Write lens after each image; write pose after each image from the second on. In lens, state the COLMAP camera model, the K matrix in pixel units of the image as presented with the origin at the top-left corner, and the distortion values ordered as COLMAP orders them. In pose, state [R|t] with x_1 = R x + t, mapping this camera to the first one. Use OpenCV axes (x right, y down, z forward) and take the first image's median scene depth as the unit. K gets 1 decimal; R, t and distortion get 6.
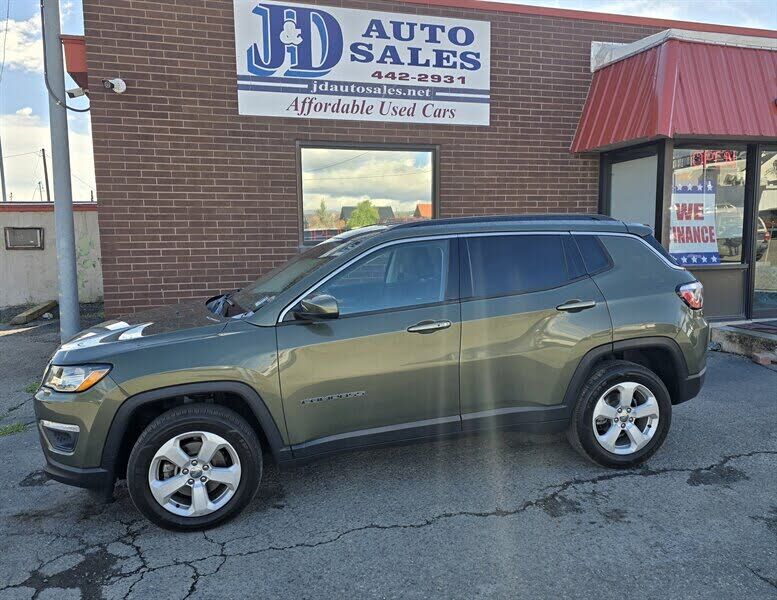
lens RADIAL K [[660.8, 0, 416.6], [0, 660.8, 315.2], [0, 0, 1]] dist [0.045832, -0.037470]
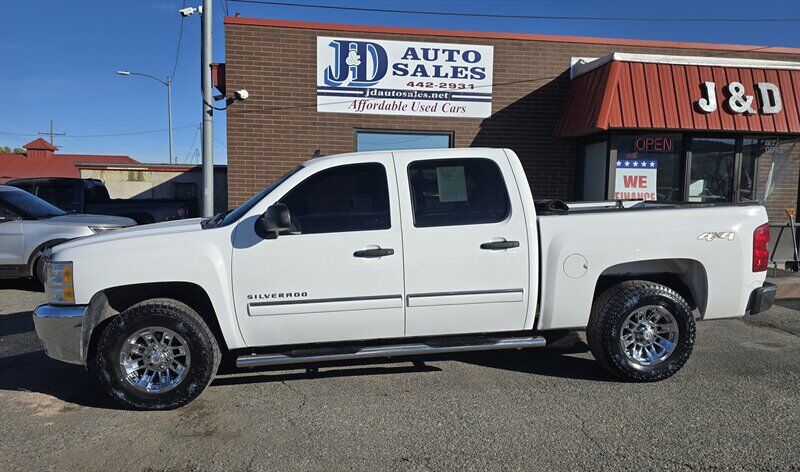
lens RADIAL K [[597.4, 0, 414.9], [0, 597.4, 255.6], [0, 0, 1]] dist [0.043907, -0.028280]
pose [[0.985612, 0.043259, -0.163392, 0.182692], [-0.047863, 0.998557, -0.024346, 0.049537], [0.162103, 0.031816, 0.986261, -0.296114]]
